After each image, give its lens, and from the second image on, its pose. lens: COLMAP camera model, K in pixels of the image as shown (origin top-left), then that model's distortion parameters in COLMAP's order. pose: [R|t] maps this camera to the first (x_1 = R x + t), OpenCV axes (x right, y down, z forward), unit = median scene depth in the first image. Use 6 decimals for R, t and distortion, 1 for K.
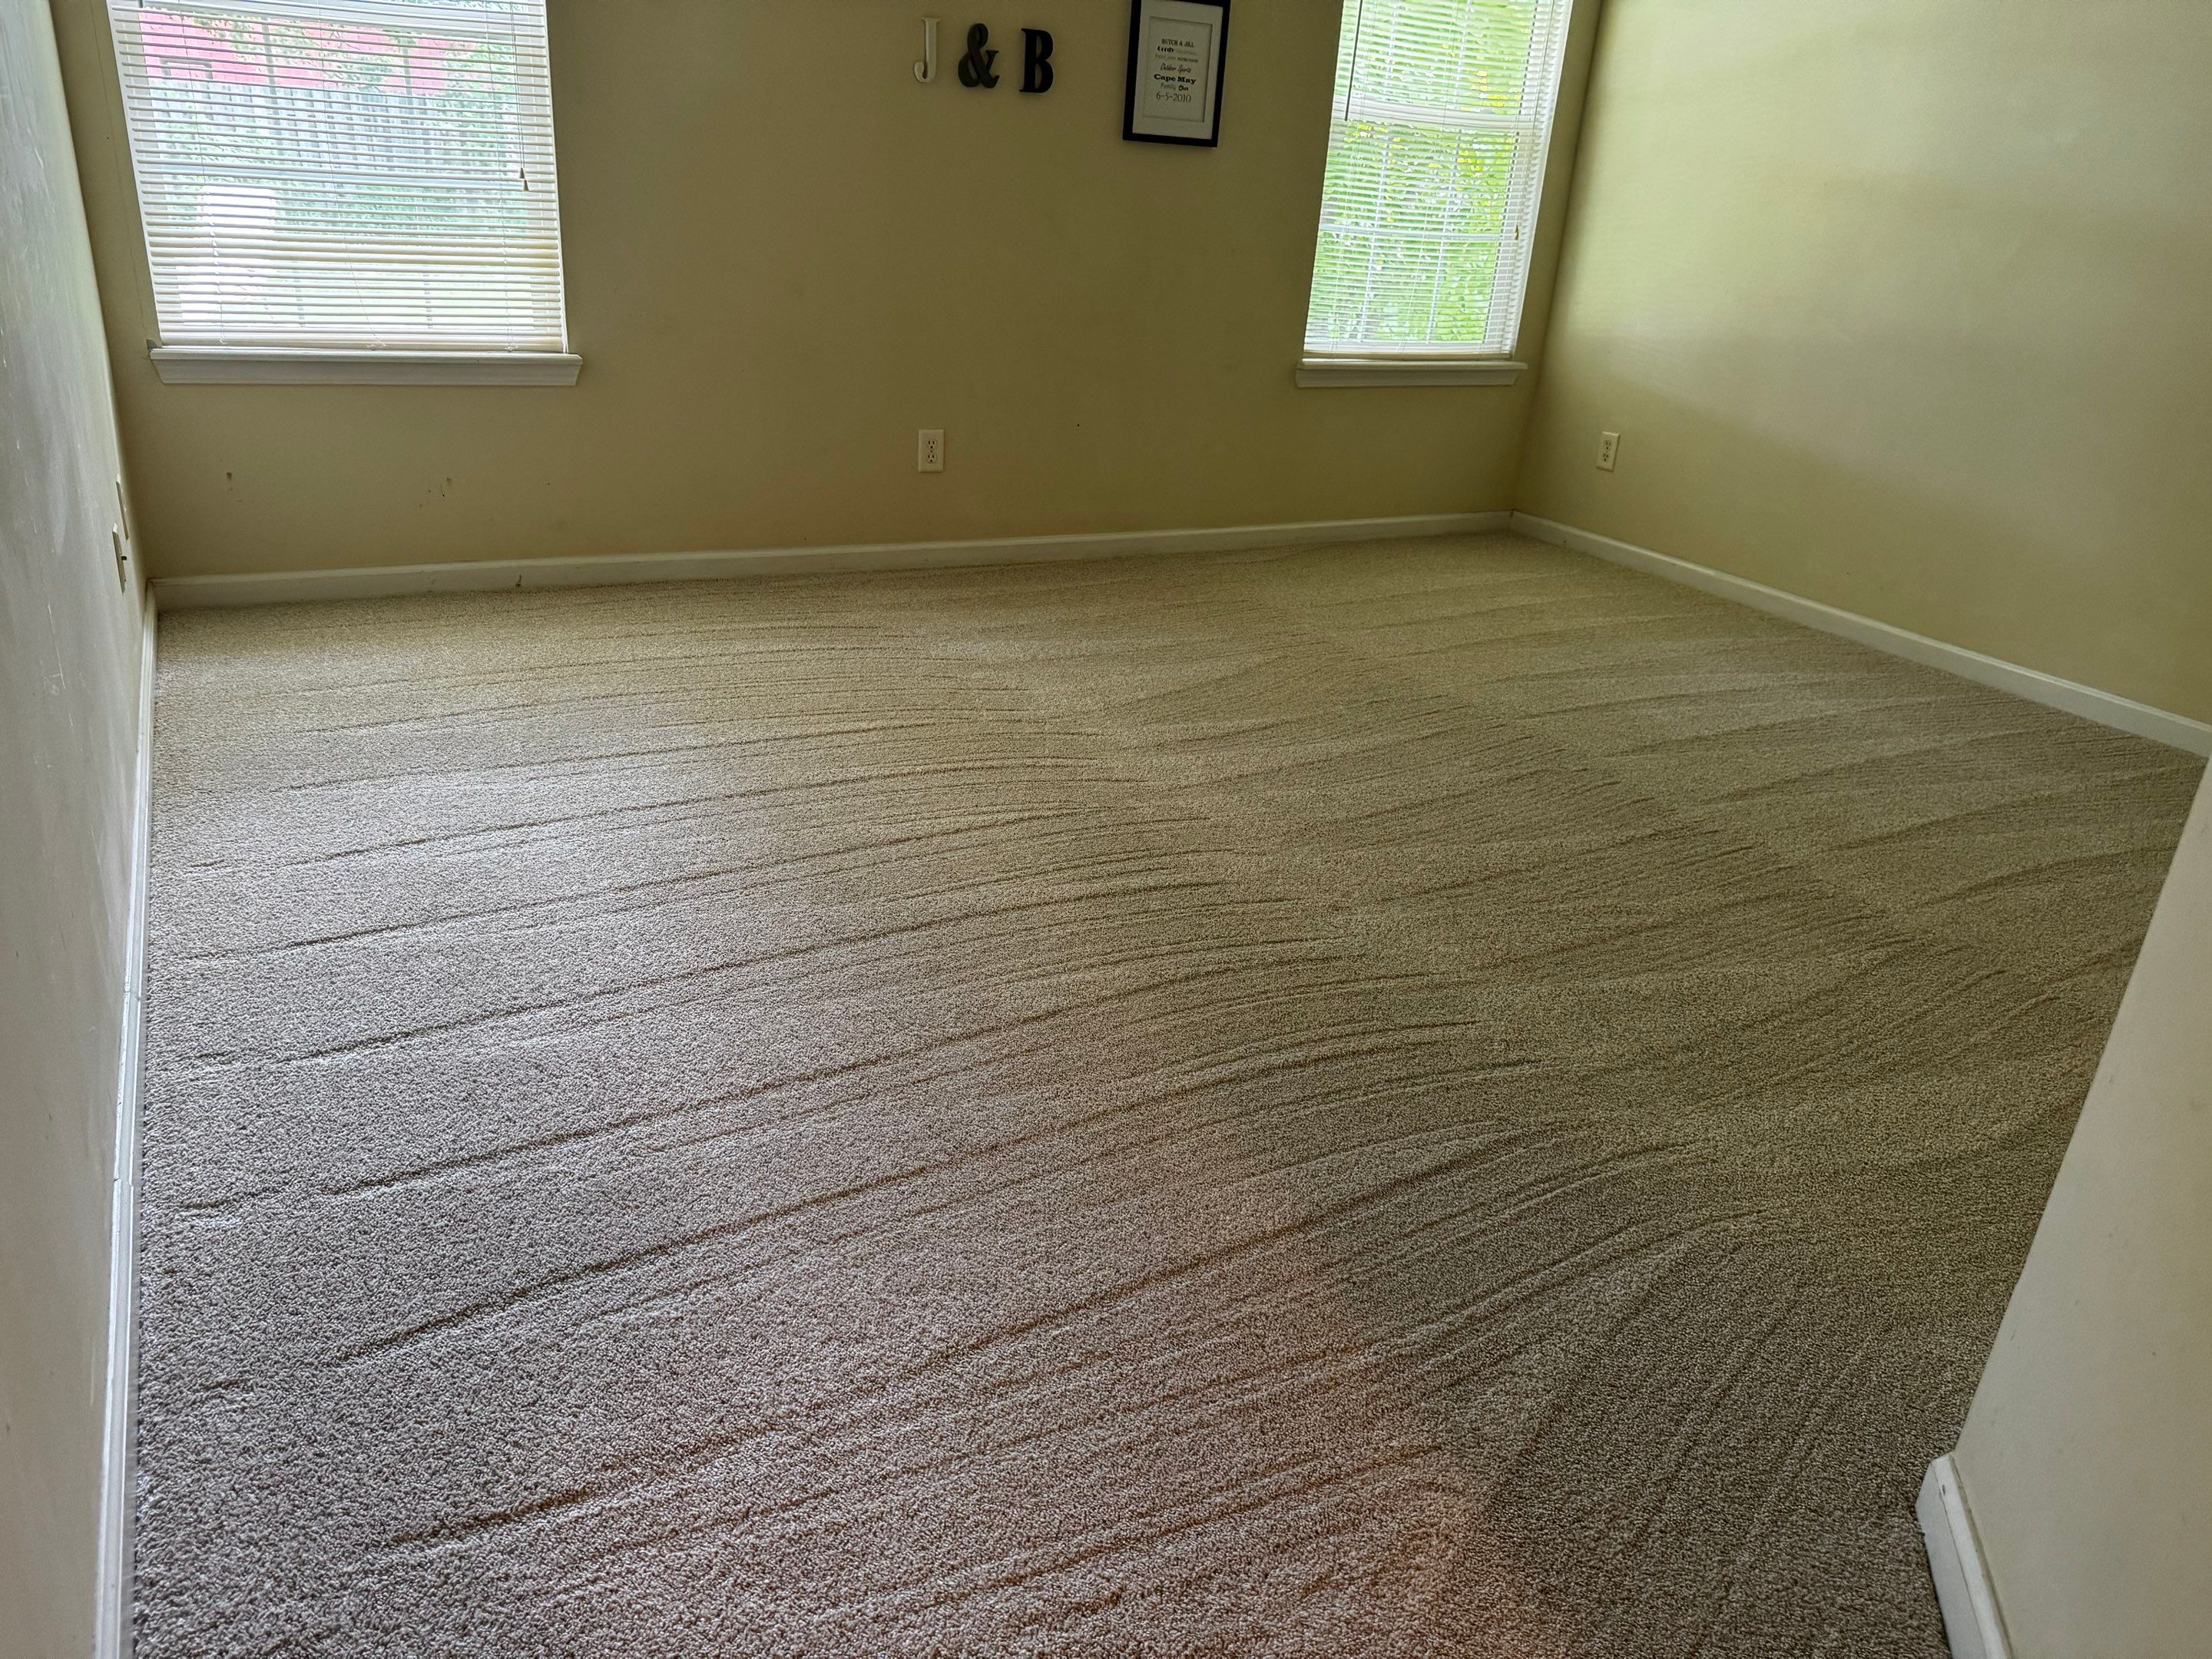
lens RADIAL K [[1577.0, 0, 1107.1], [0, 1577.0, 829.9], [0, 0, 1]] dist [0.008413, -0.020155]
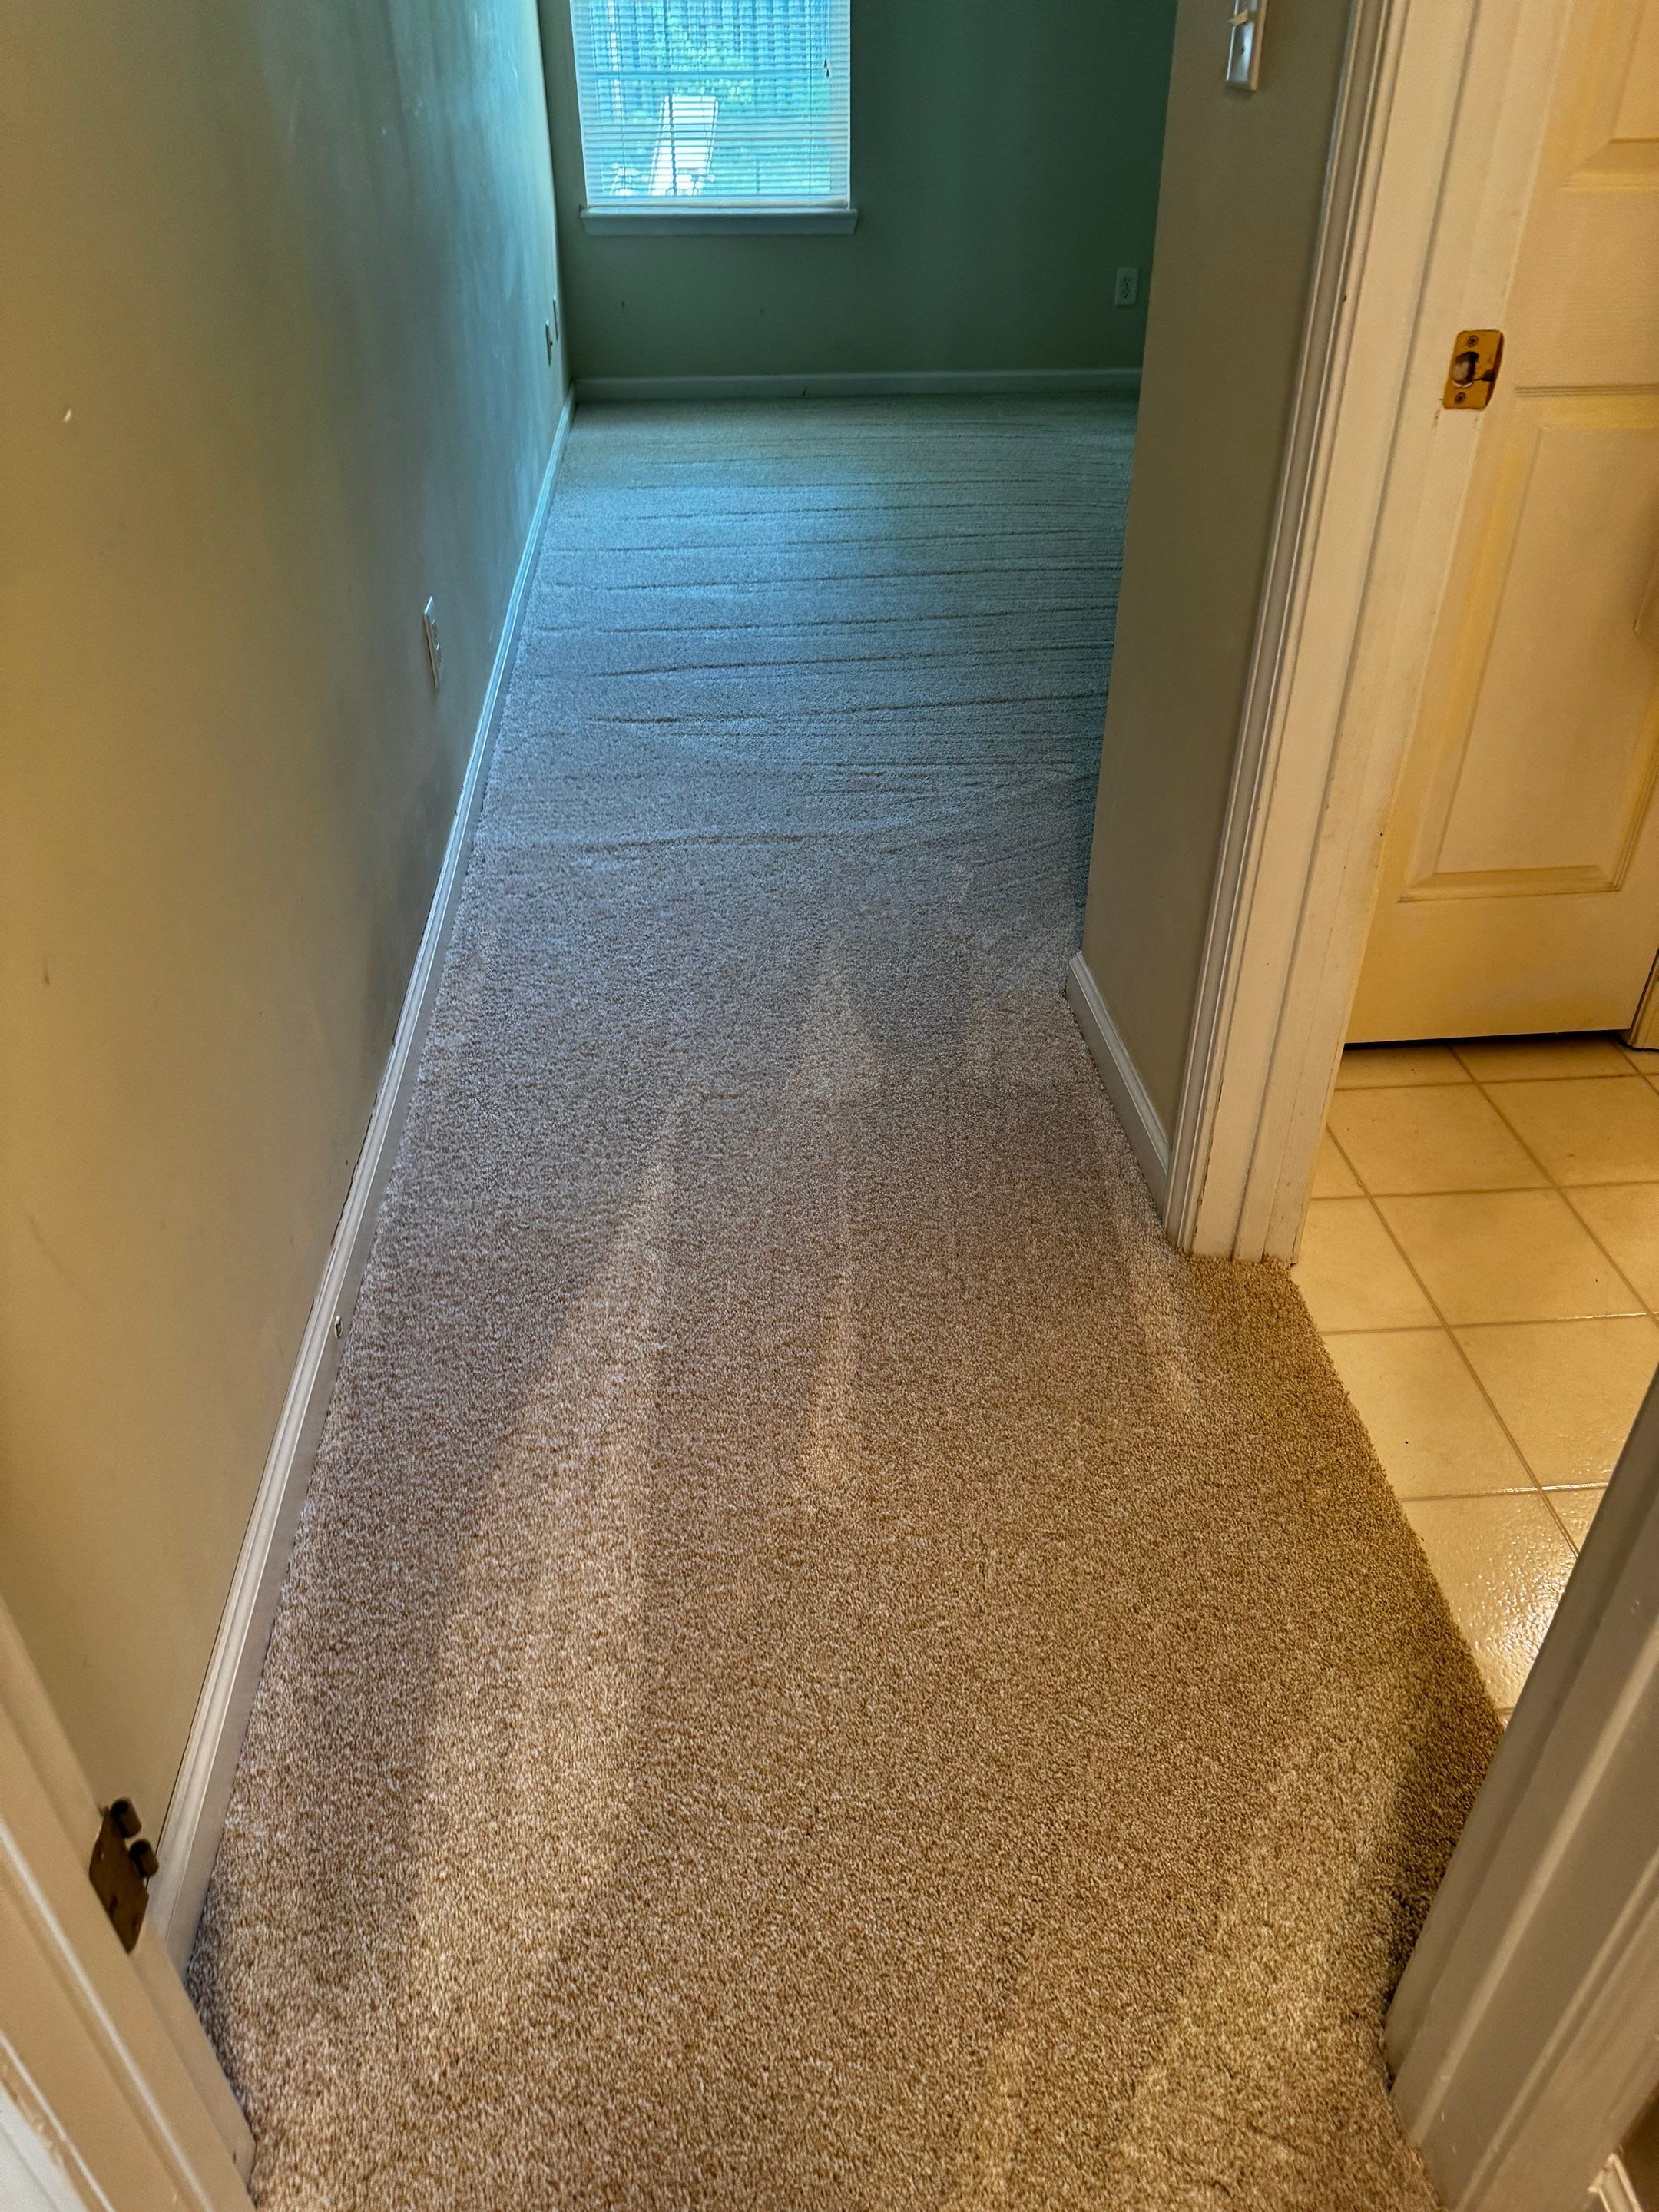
lens RADIAL K [[1577.0, 0, 825.8], [0, 1577.0, 1105.5], [0, 0, 1]] dist [0.008413, -0.020155]
pose [[0.912873, 0.169230, -0.371516, 0.417480], [-0.090629, 0.971334, 0.219765, 0.228857], [0.398057, -0.166947, 0.902042, -0.548167]]
